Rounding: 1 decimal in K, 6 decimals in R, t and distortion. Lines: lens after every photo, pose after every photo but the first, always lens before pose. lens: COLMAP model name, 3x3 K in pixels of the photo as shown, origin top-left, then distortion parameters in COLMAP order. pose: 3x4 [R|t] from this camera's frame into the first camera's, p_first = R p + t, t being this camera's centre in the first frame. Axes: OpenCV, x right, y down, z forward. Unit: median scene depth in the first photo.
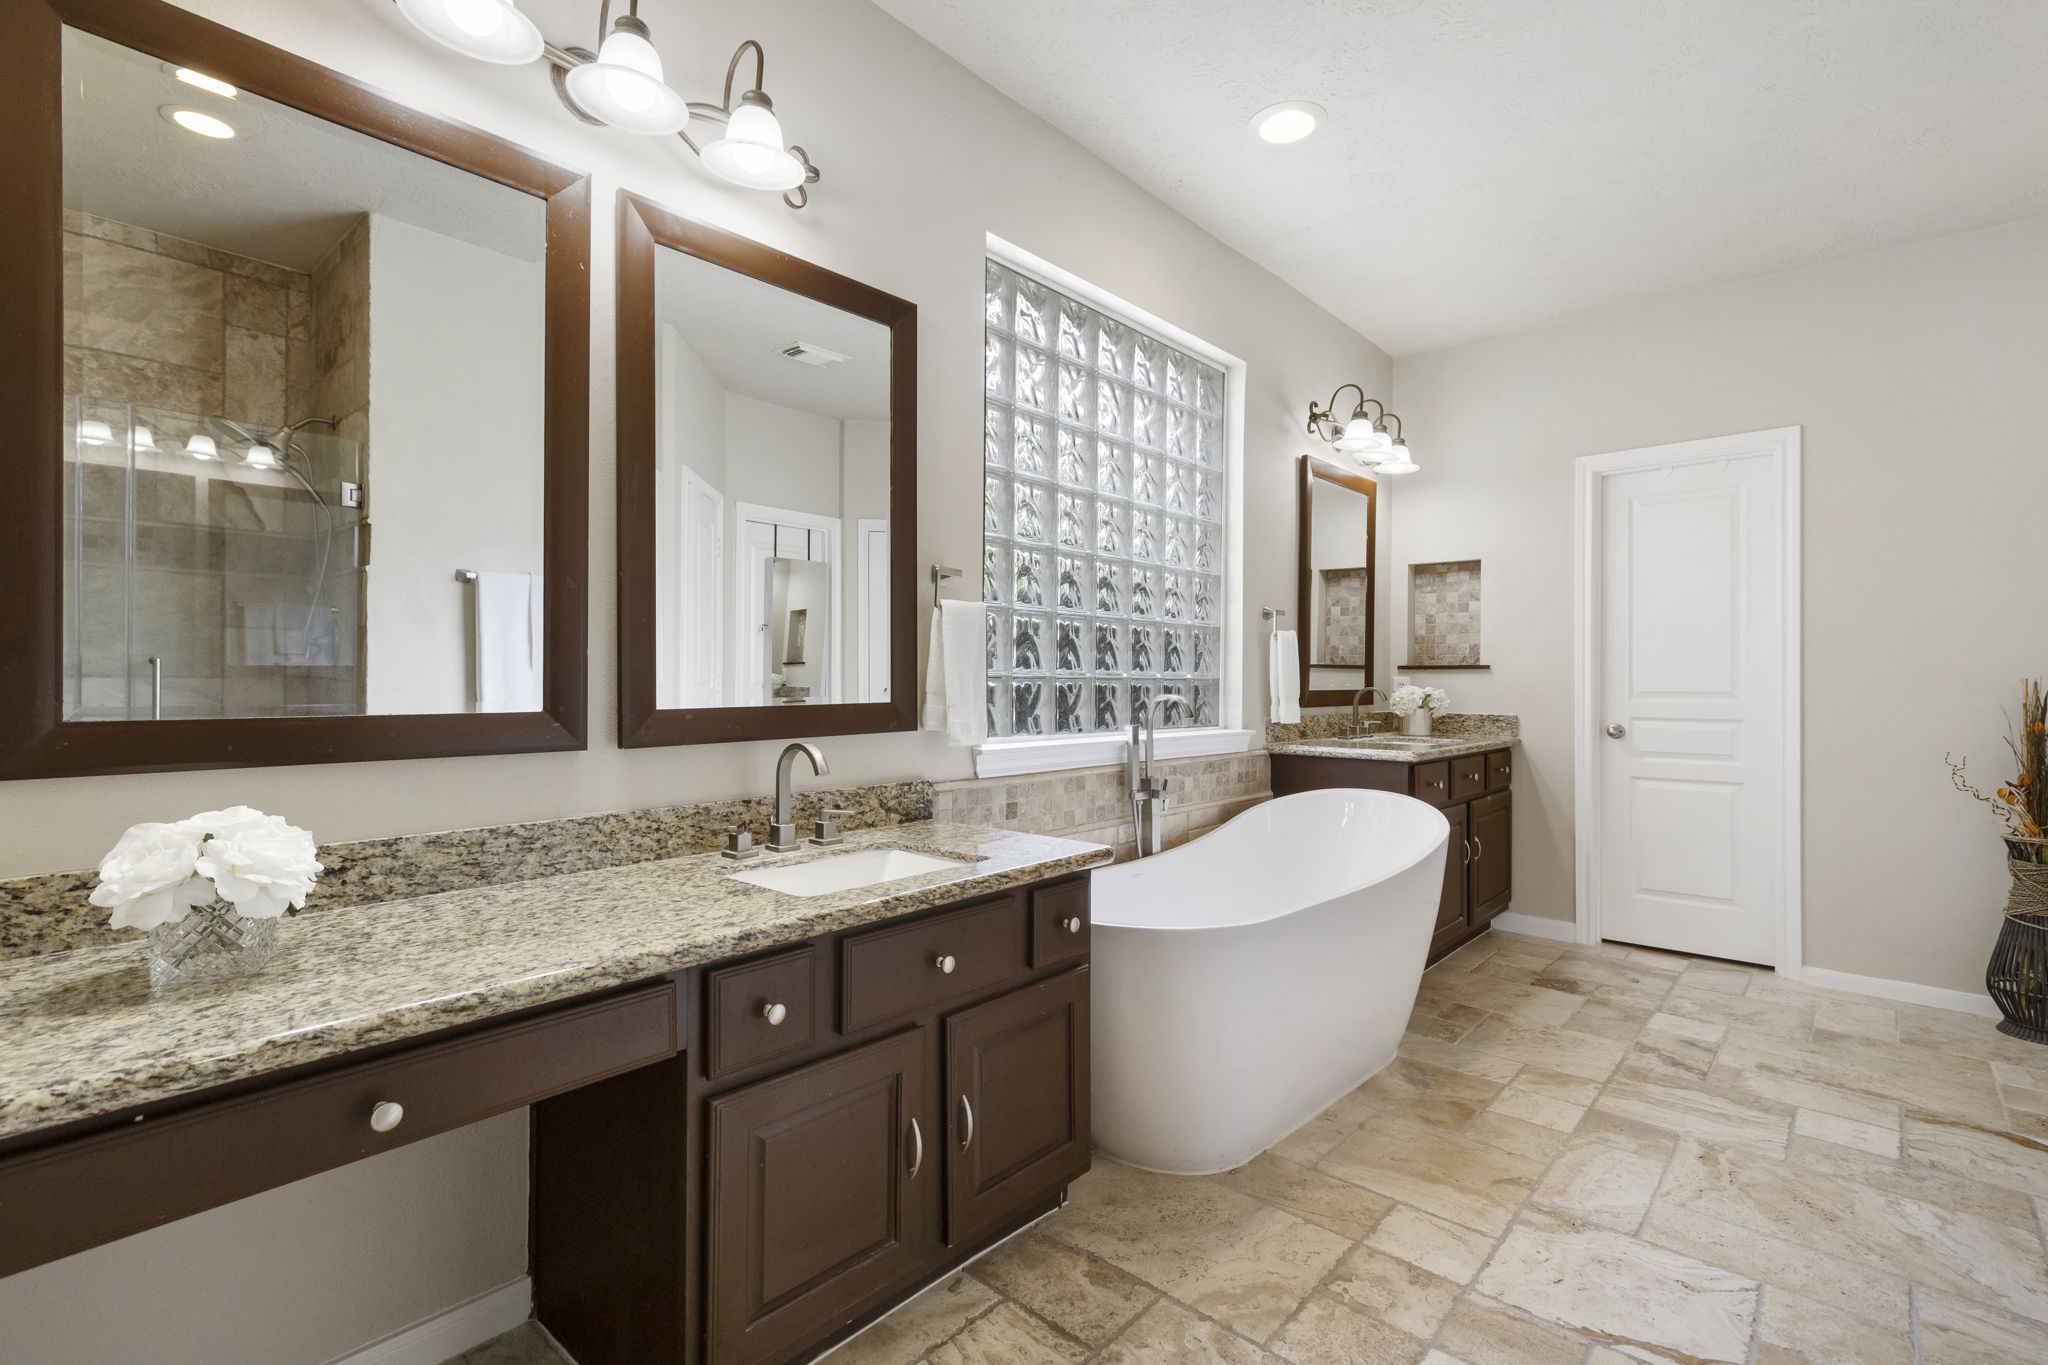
lens RADIAL K [[936.2, 0, 1023.8], [0, 936.2, 676.6], [0, 0, 1]] dist [0.008060, -0.001445]
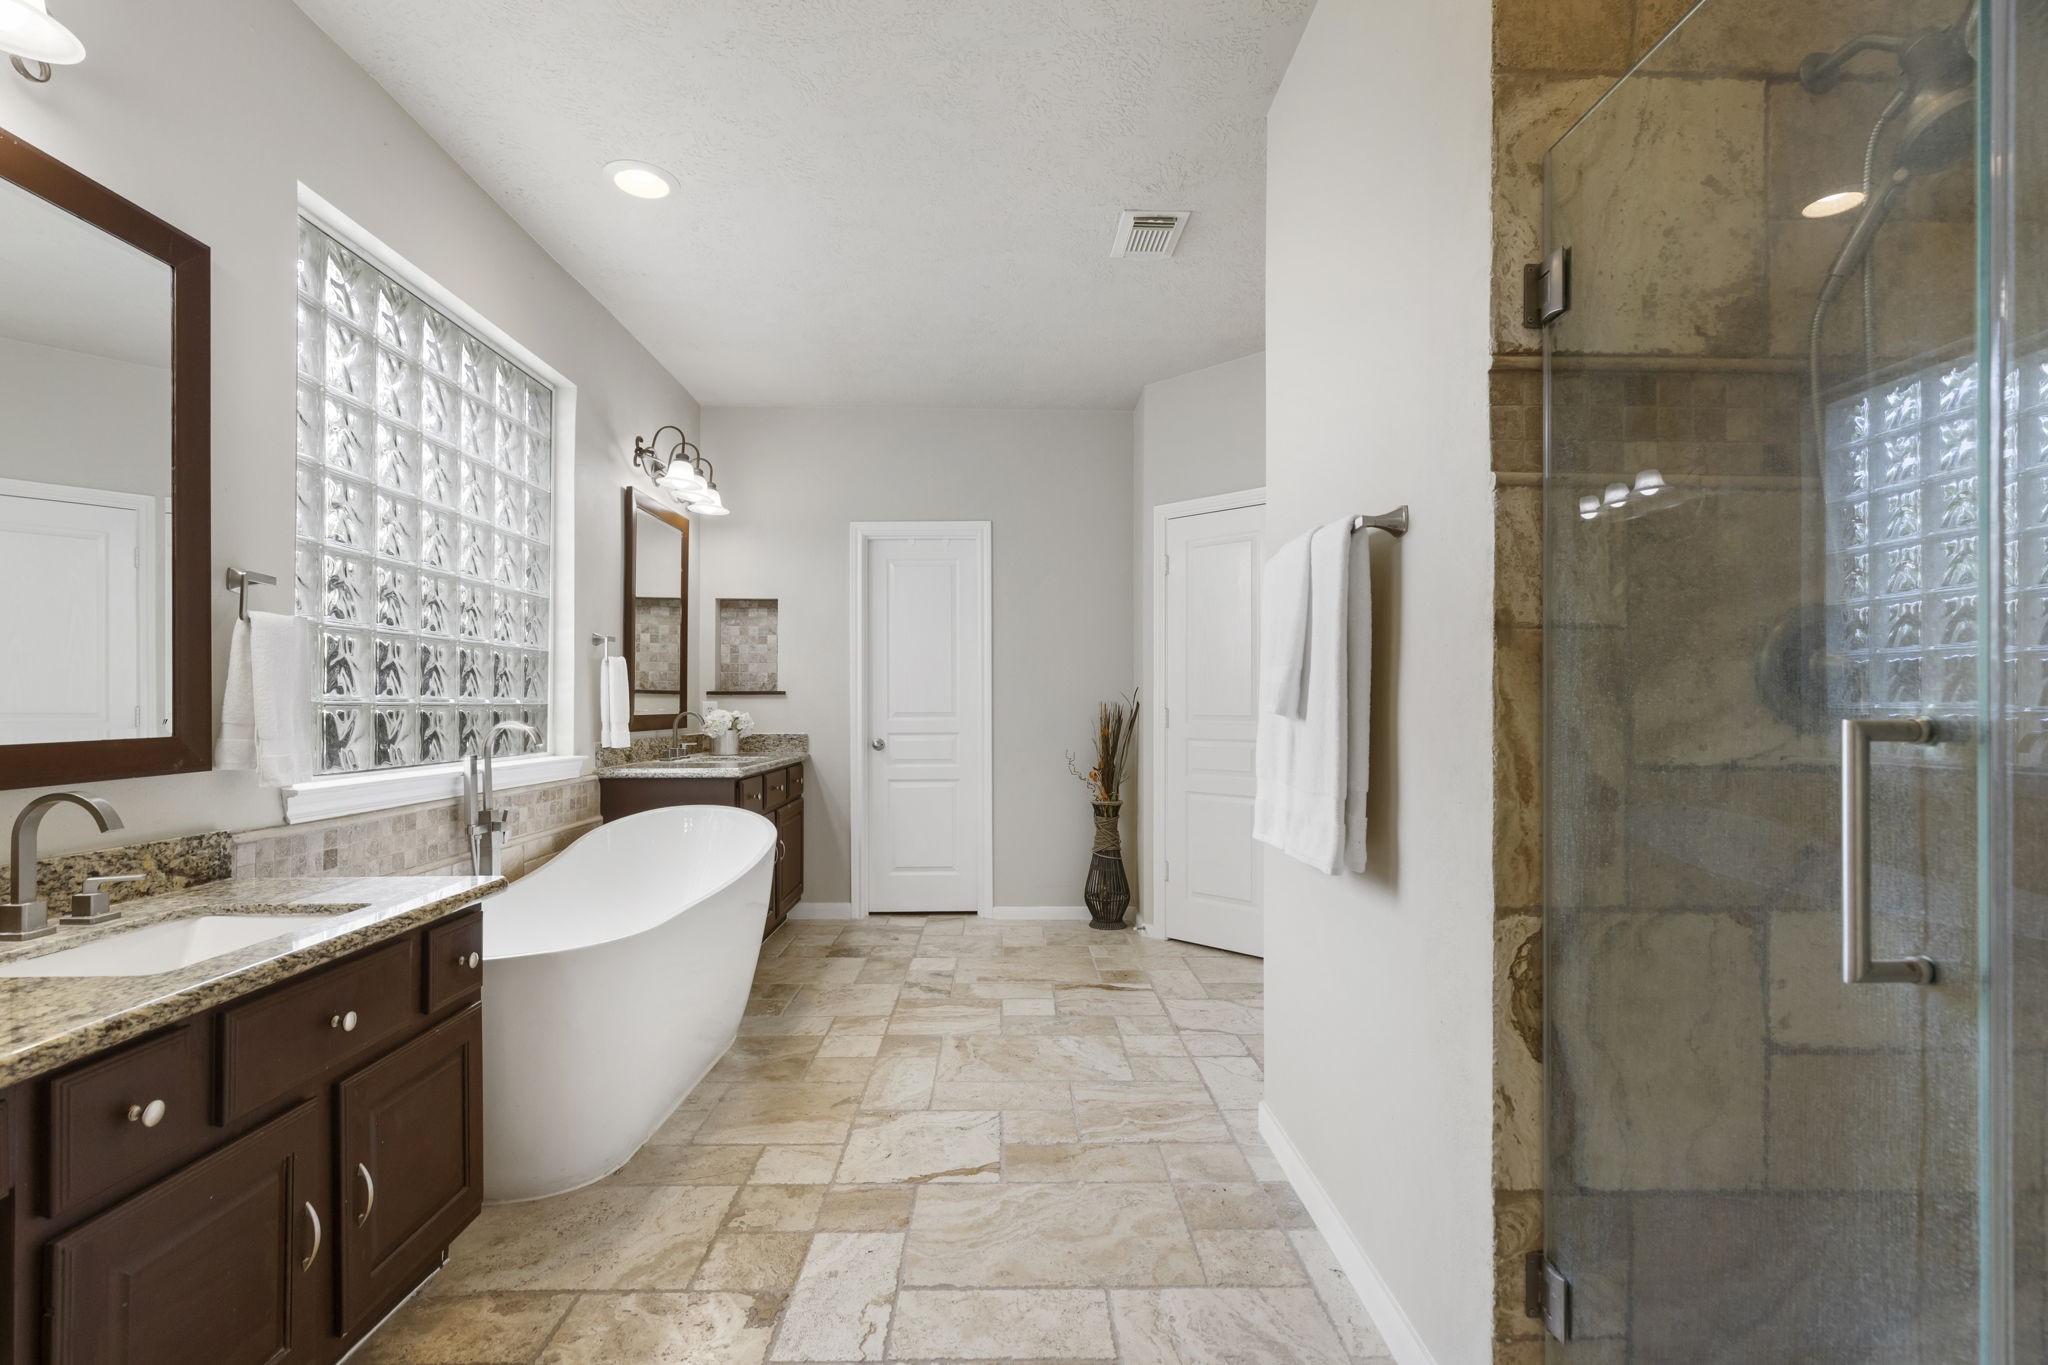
lens RADIAL K [[936.2, 0, 1024.1], [0, 936.2, 696.3], [0, 0, 1]] dist [0.008060, -0.001445]
pose [[0.727648, 0.000786, 0.685950, -0.144595], [0.002119, 0.999992, -0.003393, -0.002328], [-0.685947, 0.003922, 0.727641, -0.071827]]
